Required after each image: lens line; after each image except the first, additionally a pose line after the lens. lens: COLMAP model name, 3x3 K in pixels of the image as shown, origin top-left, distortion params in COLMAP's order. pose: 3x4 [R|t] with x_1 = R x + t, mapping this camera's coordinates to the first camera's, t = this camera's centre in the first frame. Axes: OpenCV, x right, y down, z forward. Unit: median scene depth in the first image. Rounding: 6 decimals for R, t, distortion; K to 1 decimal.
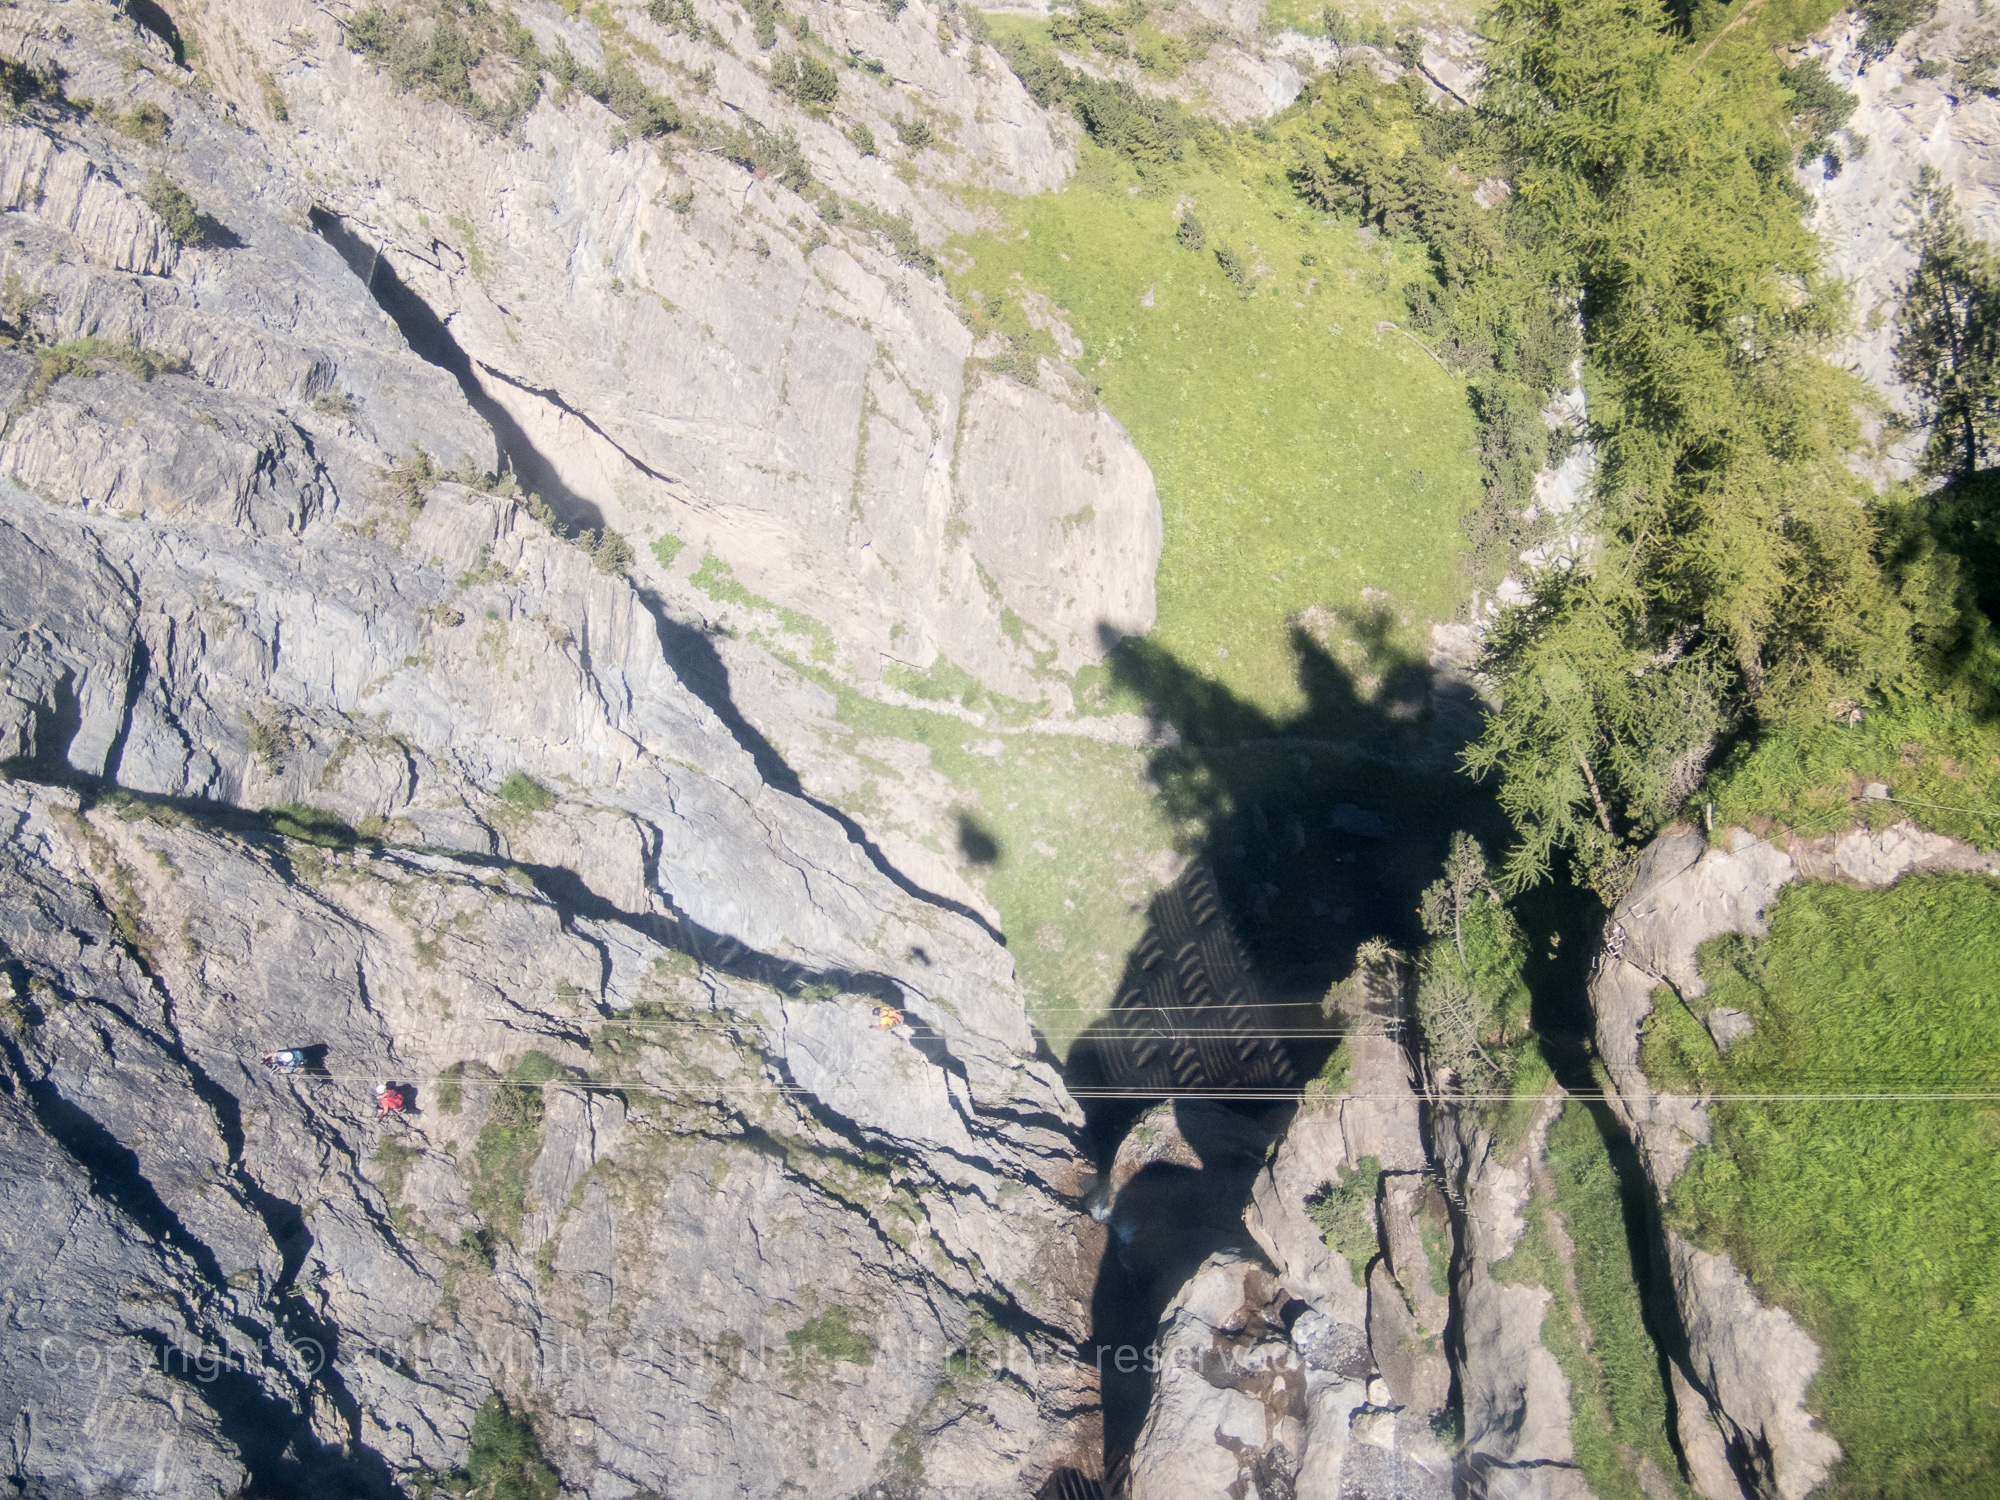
lens RADIAL K [[2766.2, 0, 1000.0], [0, 2766.2, 750.0], [0, 0, 1]] dist [0.057971, -0.225458]
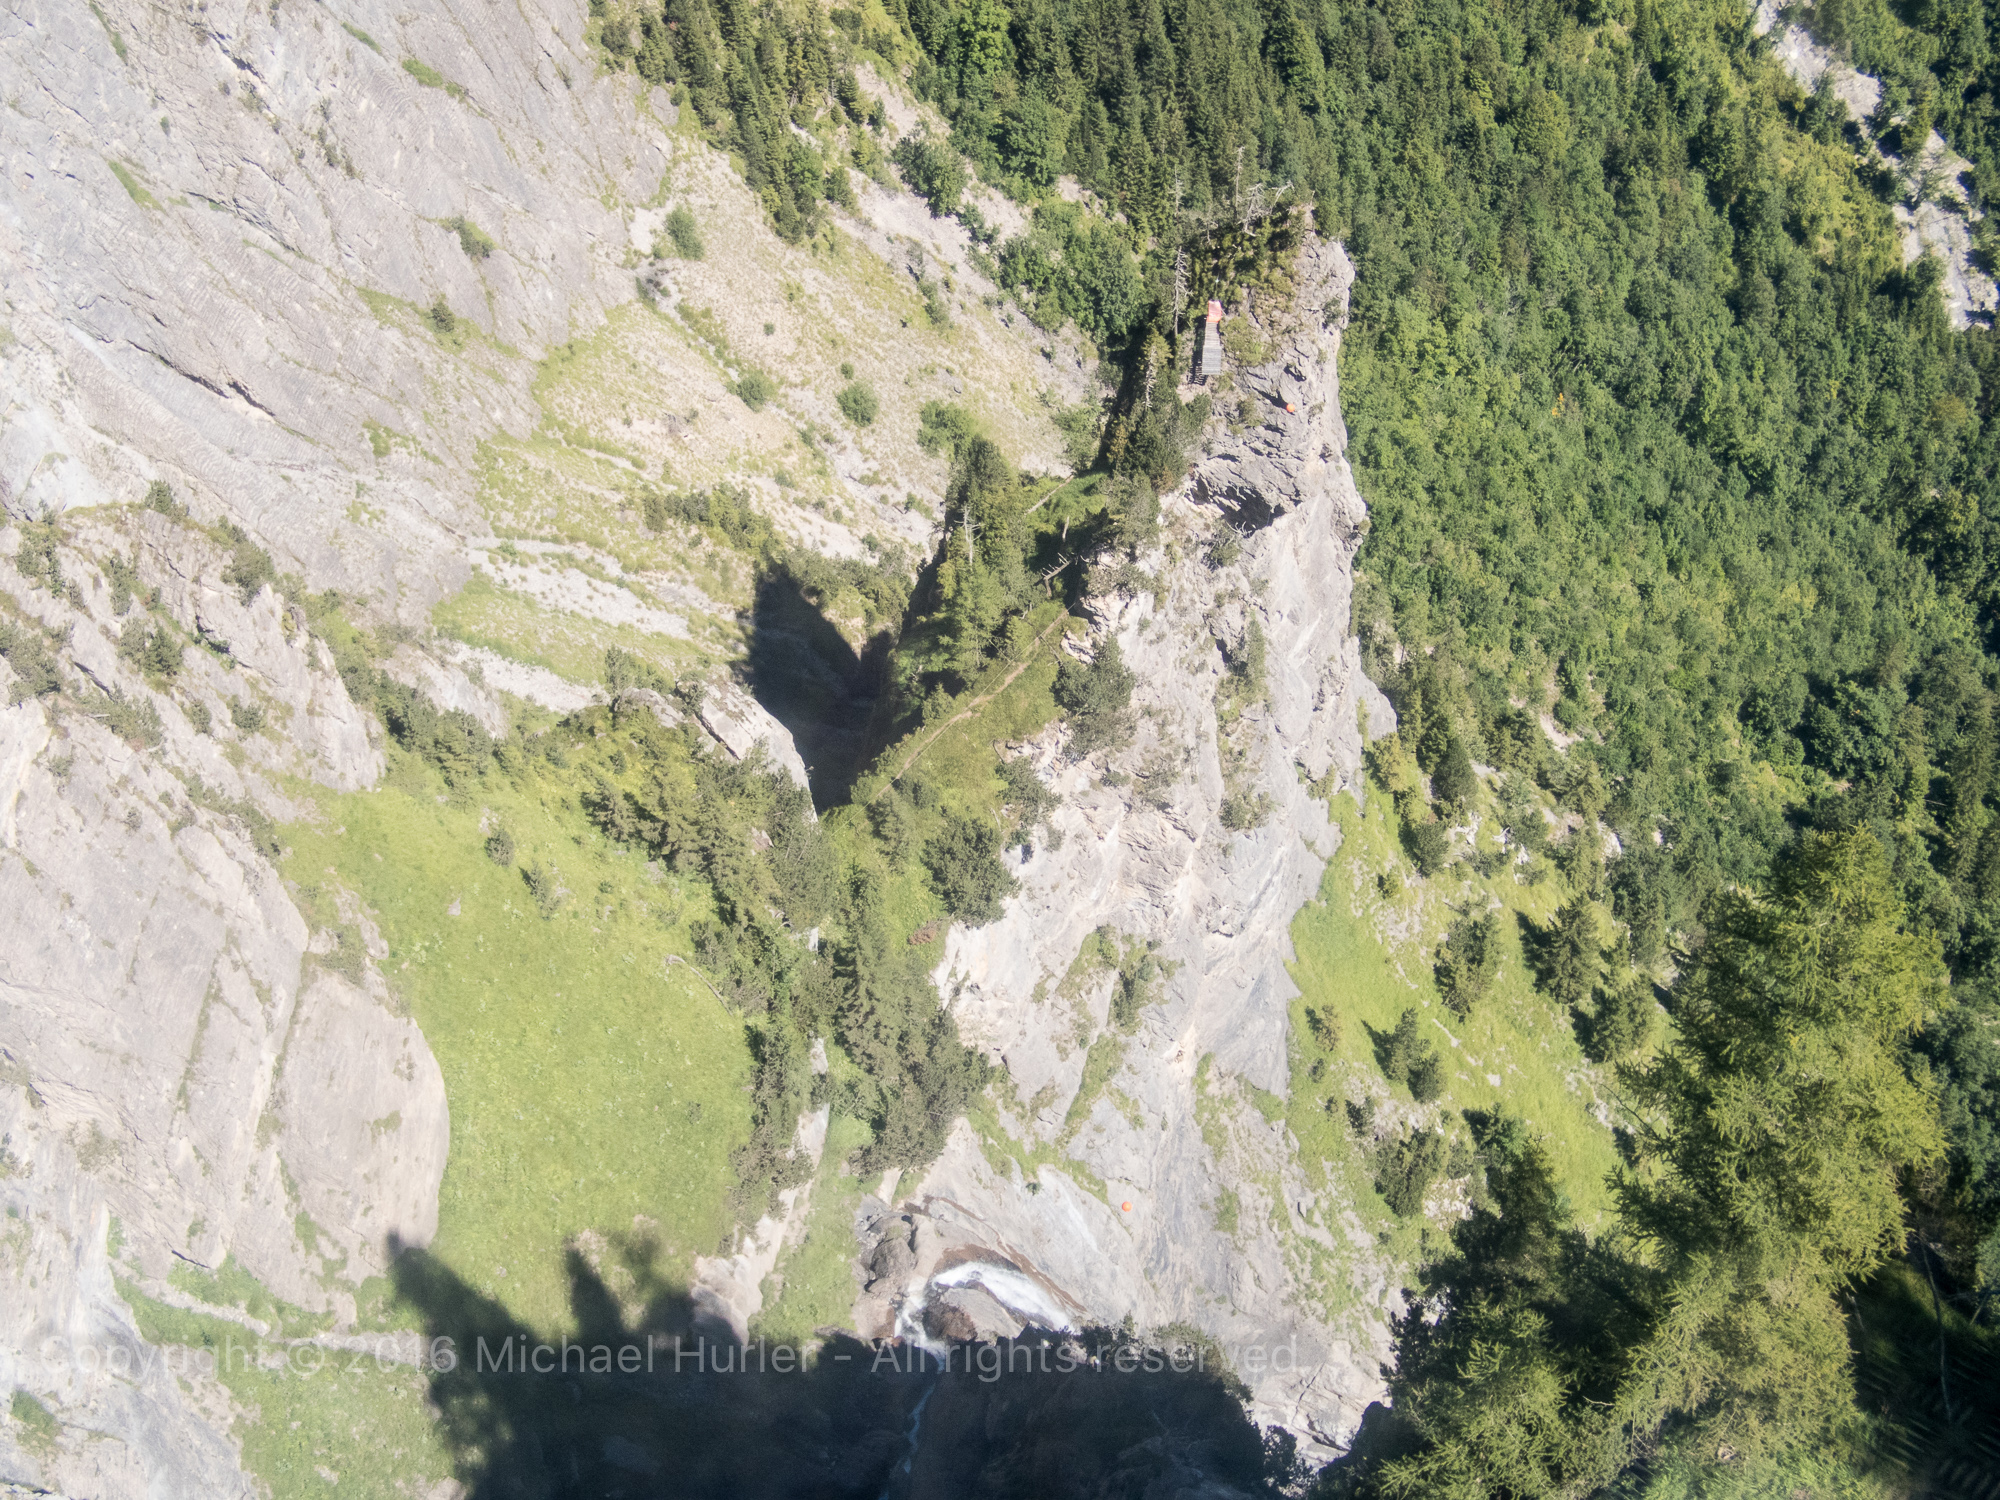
lens RADIAL K [[2766.2, 0, 1000.0], [0, 2766.2, 750.0], [0, 0, 1]] dist [0.057971, -0.225458]
pose [[0.921097, 0.138828, 0.363741, -0.146649], [-0.059585, 0.973525, -0.220676, -0.008815], [-0.384747, 0.181591, 0.904983, 0.003641]]
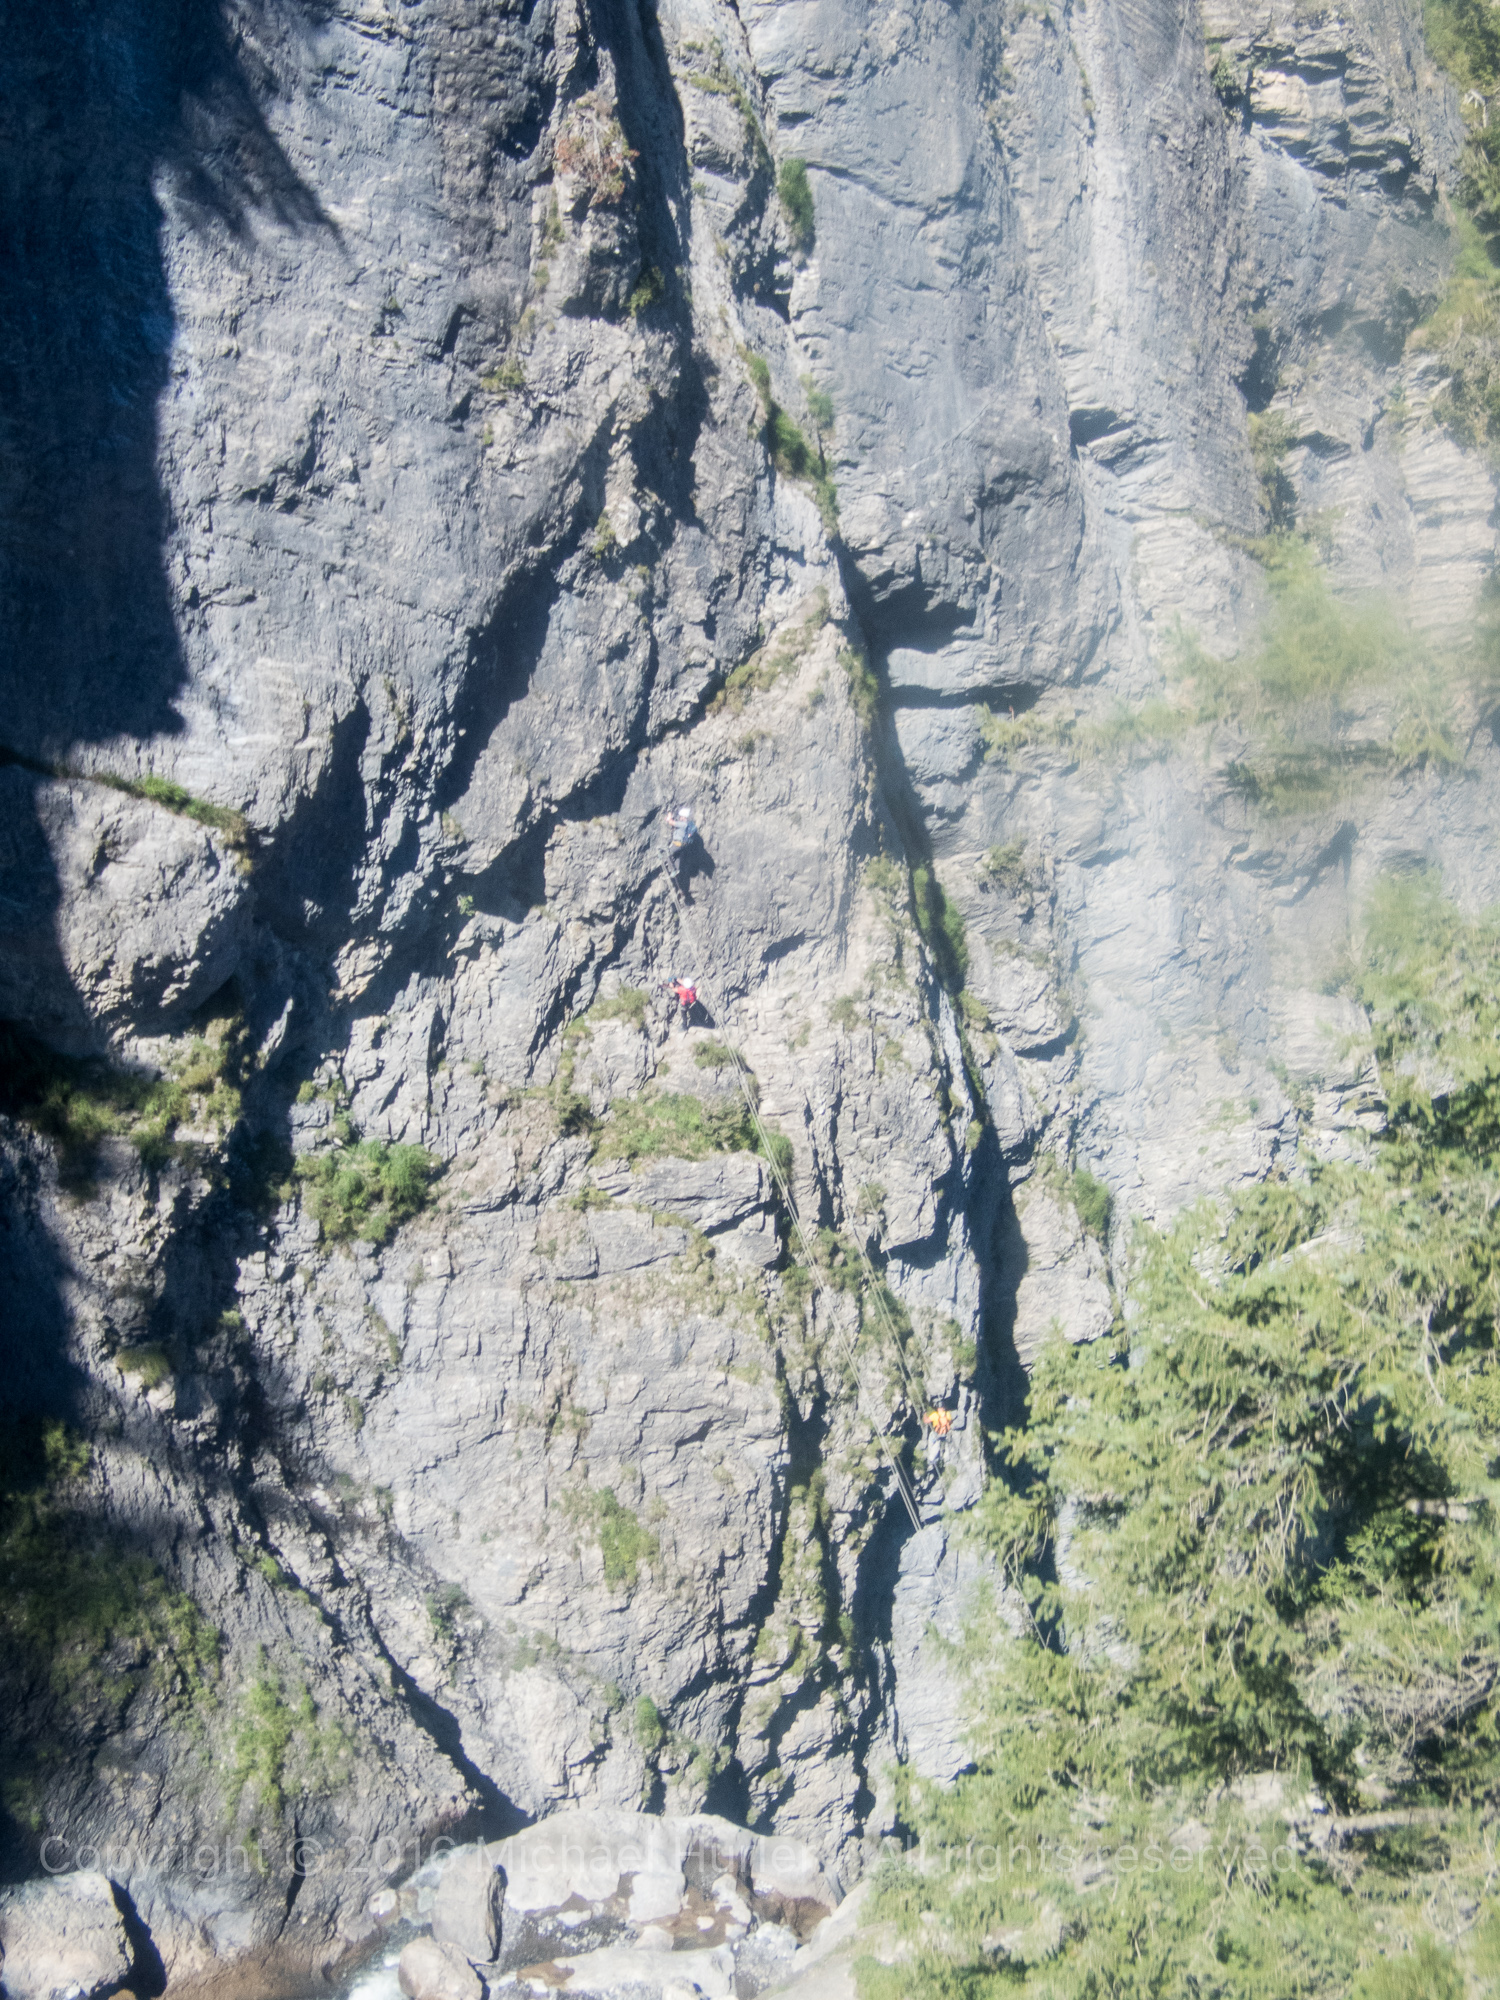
lens RADIAL K [[3201.4, 0, 750.0], [0, 3201.4, 1000.0], [0, 0, 1]] dist [0.051563, -0.029354]
pose [[0.324406, 0.801855, -0.501787, 0.169852], [-0.909445, 0.410282, 0.067672, 0.011747], [0.260137, 0.434394, 0.862340, -0.001345]]
